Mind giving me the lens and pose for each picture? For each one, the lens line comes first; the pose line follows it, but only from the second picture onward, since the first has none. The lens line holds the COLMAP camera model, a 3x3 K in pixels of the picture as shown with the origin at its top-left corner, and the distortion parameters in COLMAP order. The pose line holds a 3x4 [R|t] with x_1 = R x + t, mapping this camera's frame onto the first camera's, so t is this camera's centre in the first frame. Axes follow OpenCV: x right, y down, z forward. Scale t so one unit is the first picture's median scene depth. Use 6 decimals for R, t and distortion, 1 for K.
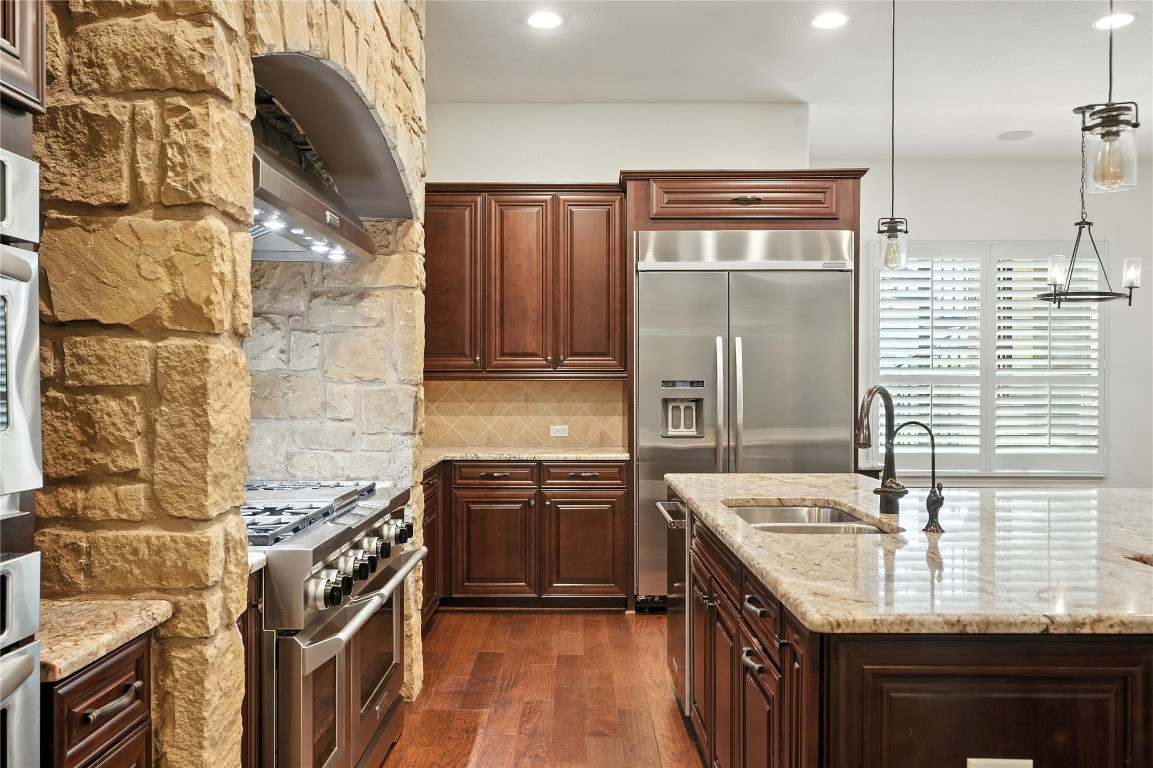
lens RADIAL K [[496.2, 0, 575.6], [0, 496.2, 384.2], [0, 0, 1]] dist [-0.001194, -0.000046]
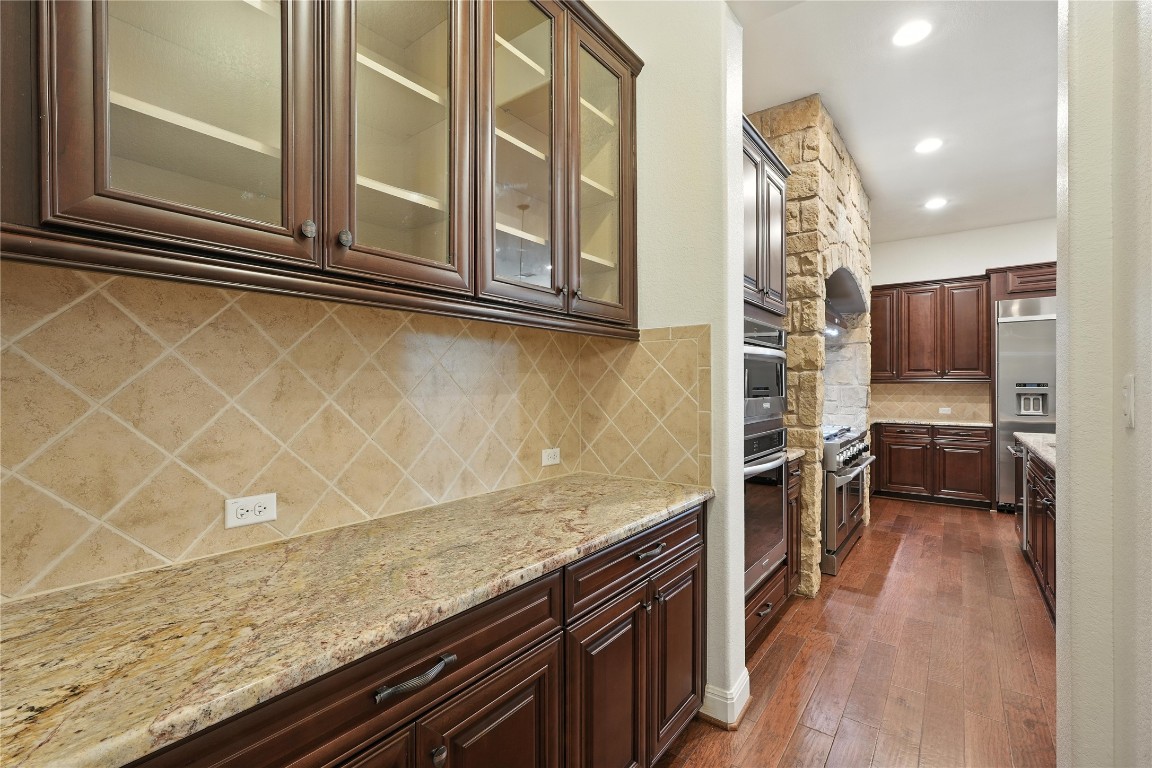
lens RADIAL K [[494.6, 0, 568.7], [0, 494.6, 383.3], [0, 0, 1]] dist [-0.019765, -0.000026]
pose [[0.782537, -0.002140, -0.622600, 0.003534], [-0.001537, 0.999984, -0.005370, 0.004619], [0.622602, 0.005159, 0.782522, -1.491672]]
